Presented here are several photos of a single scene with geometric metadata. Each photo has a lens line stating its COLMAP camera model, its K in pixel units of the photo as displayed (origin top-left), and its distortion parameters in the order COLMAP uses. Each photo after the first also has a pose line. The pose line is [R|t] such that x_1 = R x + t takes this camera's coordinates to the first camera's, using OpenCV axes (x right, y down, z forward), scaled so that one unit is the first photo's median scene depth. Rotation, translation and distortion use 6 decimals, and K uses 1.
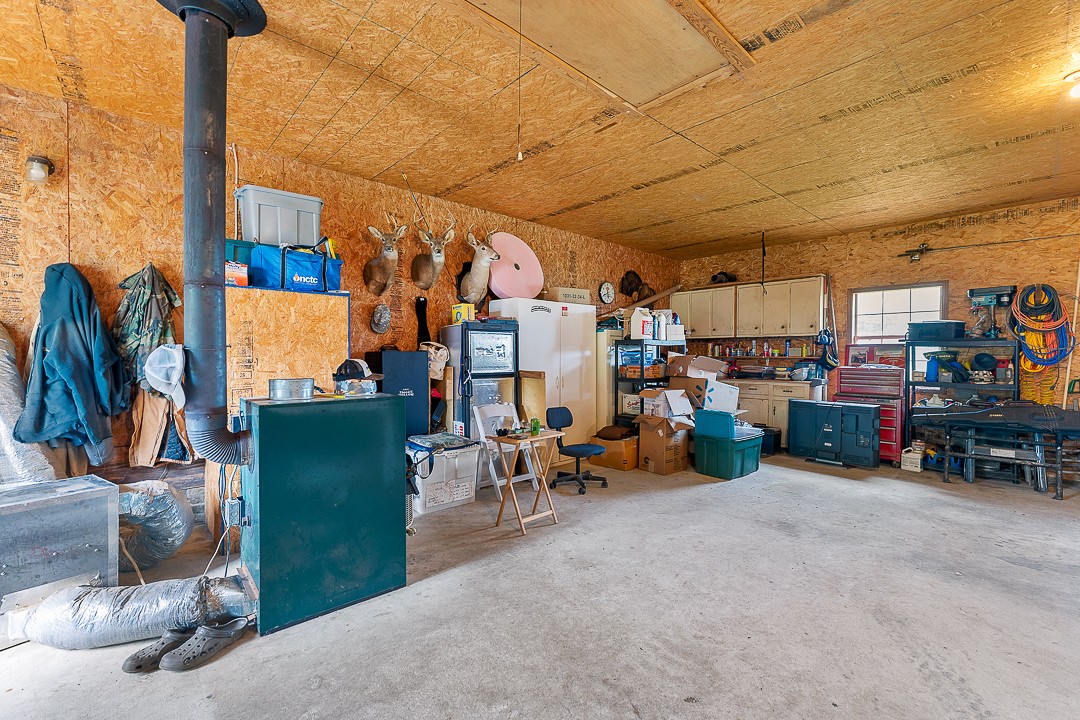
lens RADIAL K [[454.8, 0, 523.7], [0, 454.8, 361.7], [0, 0, 1]] dist [0.000549, 0.000087]
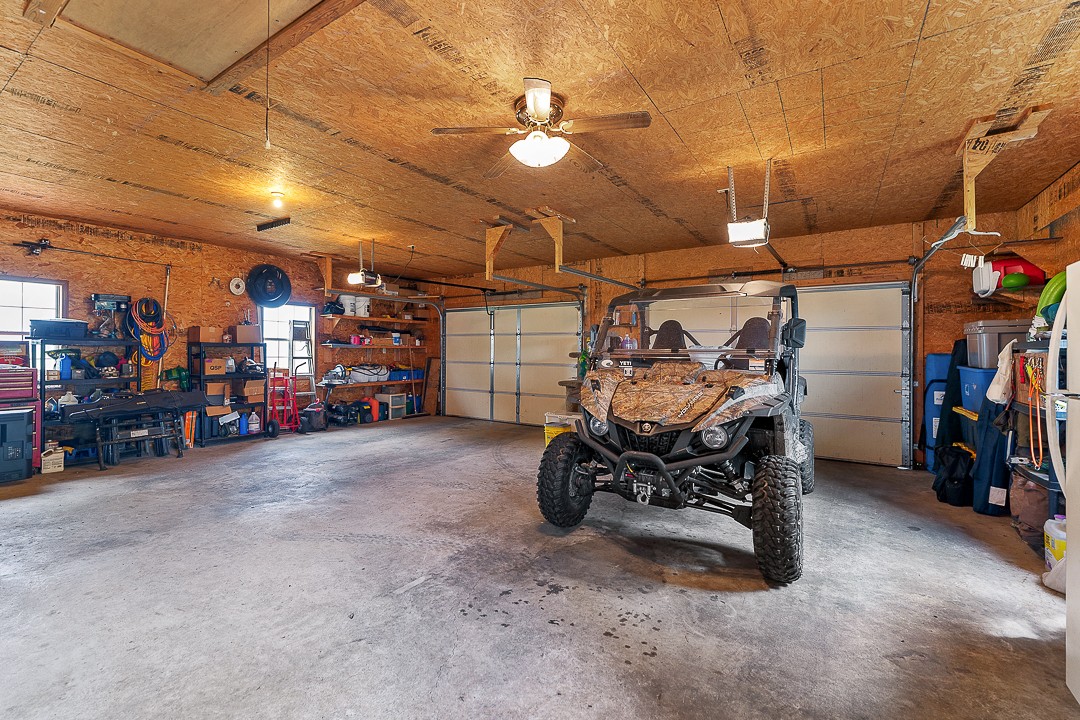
lens RADIAL K [[454.8, 0, 523.7], [0, 454.8, 361.7], [0, 0, 1]] dist [0.000549, 0.000087]
pose [[-0.247005, -0.031682, 0.968496, -0.347406], [0.007930, 0.999366, 0.034714, -0.023848], [-0.968982, 0.016255, -0.246597, 0.263932]]
